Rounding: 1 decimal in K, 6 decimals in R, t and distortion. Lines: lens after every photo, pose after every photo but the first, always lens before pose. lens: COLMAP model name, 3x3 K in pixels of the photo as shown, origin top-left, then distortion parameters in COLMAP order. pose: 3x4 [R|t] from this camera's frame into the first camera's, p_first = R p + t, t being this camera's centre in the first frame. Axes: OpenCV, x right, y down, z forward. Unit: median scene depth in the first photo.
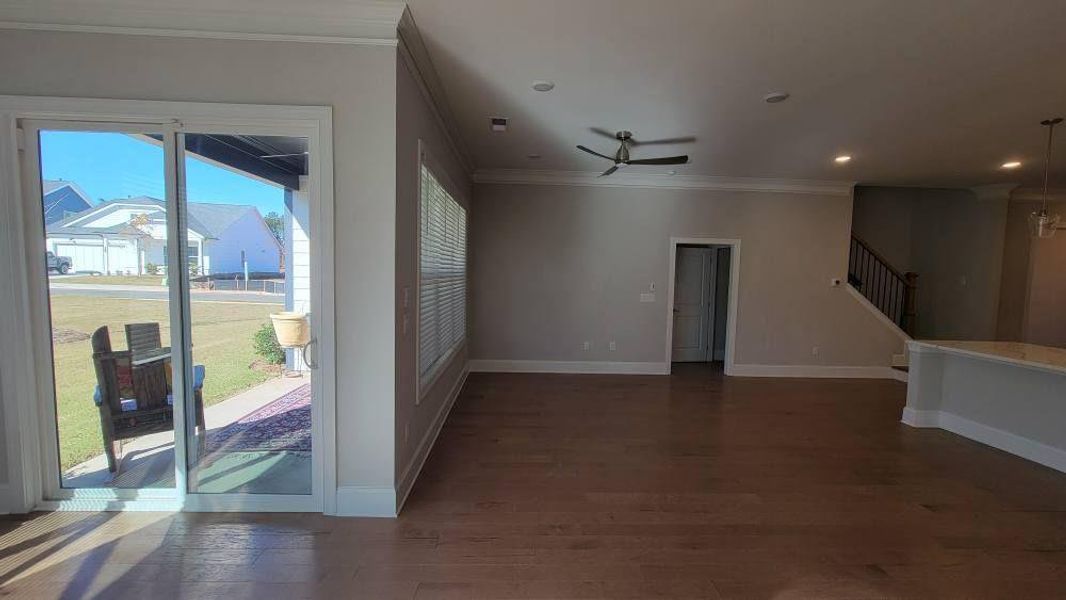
lens RADIAL K [[436.9, 0, 539.6], [0, 436.9, 300.1], [0, 0, 1]] dist [-0.000708, 0.000105]
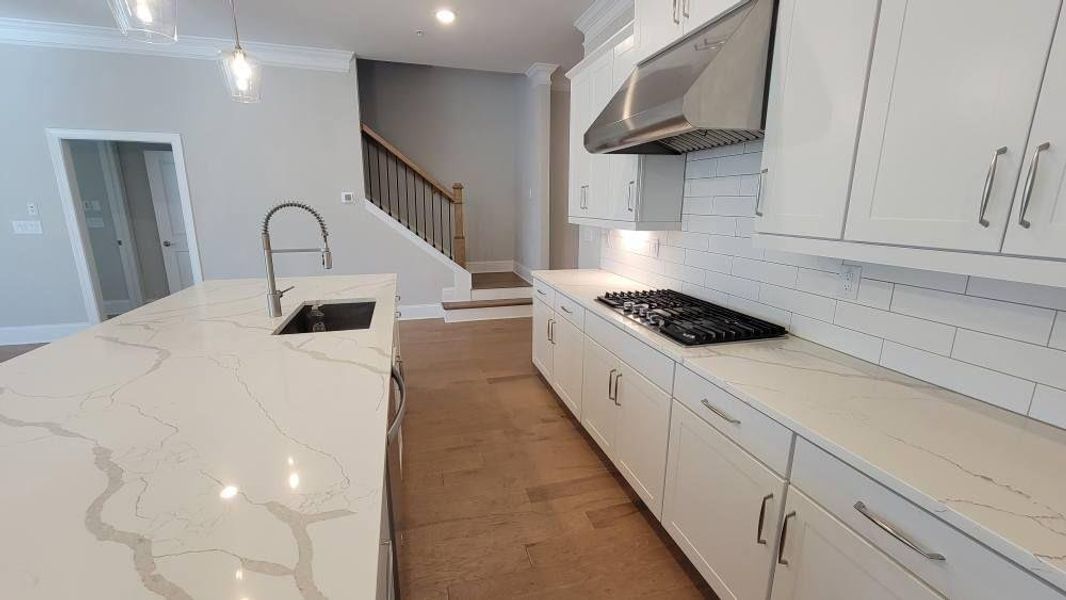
lens RADIAL K [[436.9, 0, 533.5], [0, 436.9, 307.0], [0, 0, 1]] dist [-0.000708, 0.000105]
pose [[0.971555, -0.076556, 0.224099, 0.808083], [0.043648, 0.987982, 0.148281, 0.047378], [-0.232757, -0.134282, 0.963220, 0.179758]]
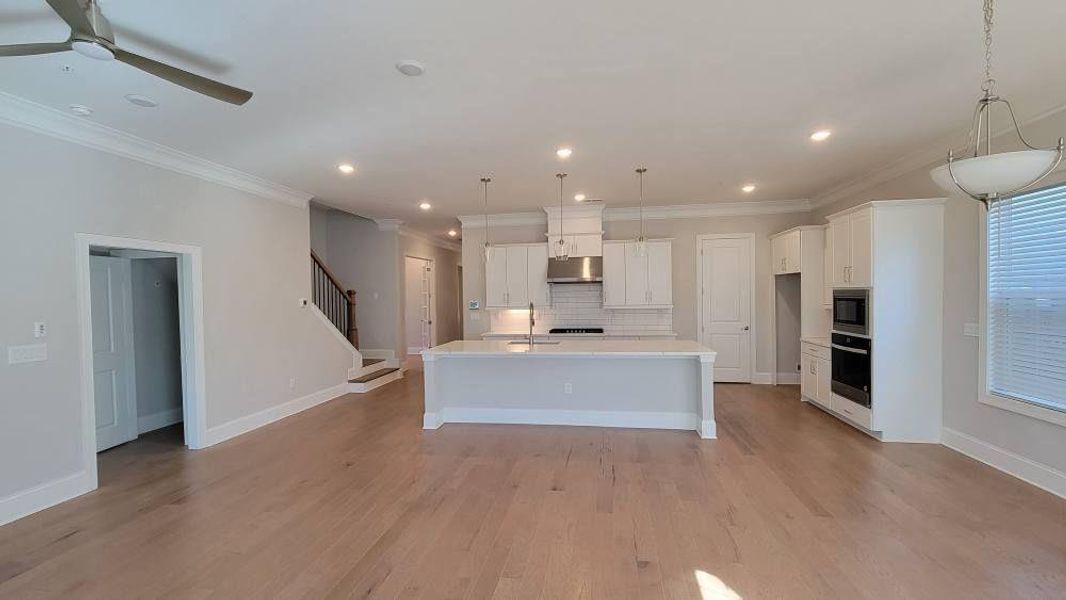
lens RADIAL K [[436.9, 0, 537.5], [0, 436.9, 298.0], [0, 0, 1]] dist [-0.000708, 0.000105]
pose [[0.212662, -0.040028, 0.976306, -0.104174], [0.086367, 0.996020, 0.022024, -0.027879], [-0.973301, 0.079637, 0.215273, 0.331183]]
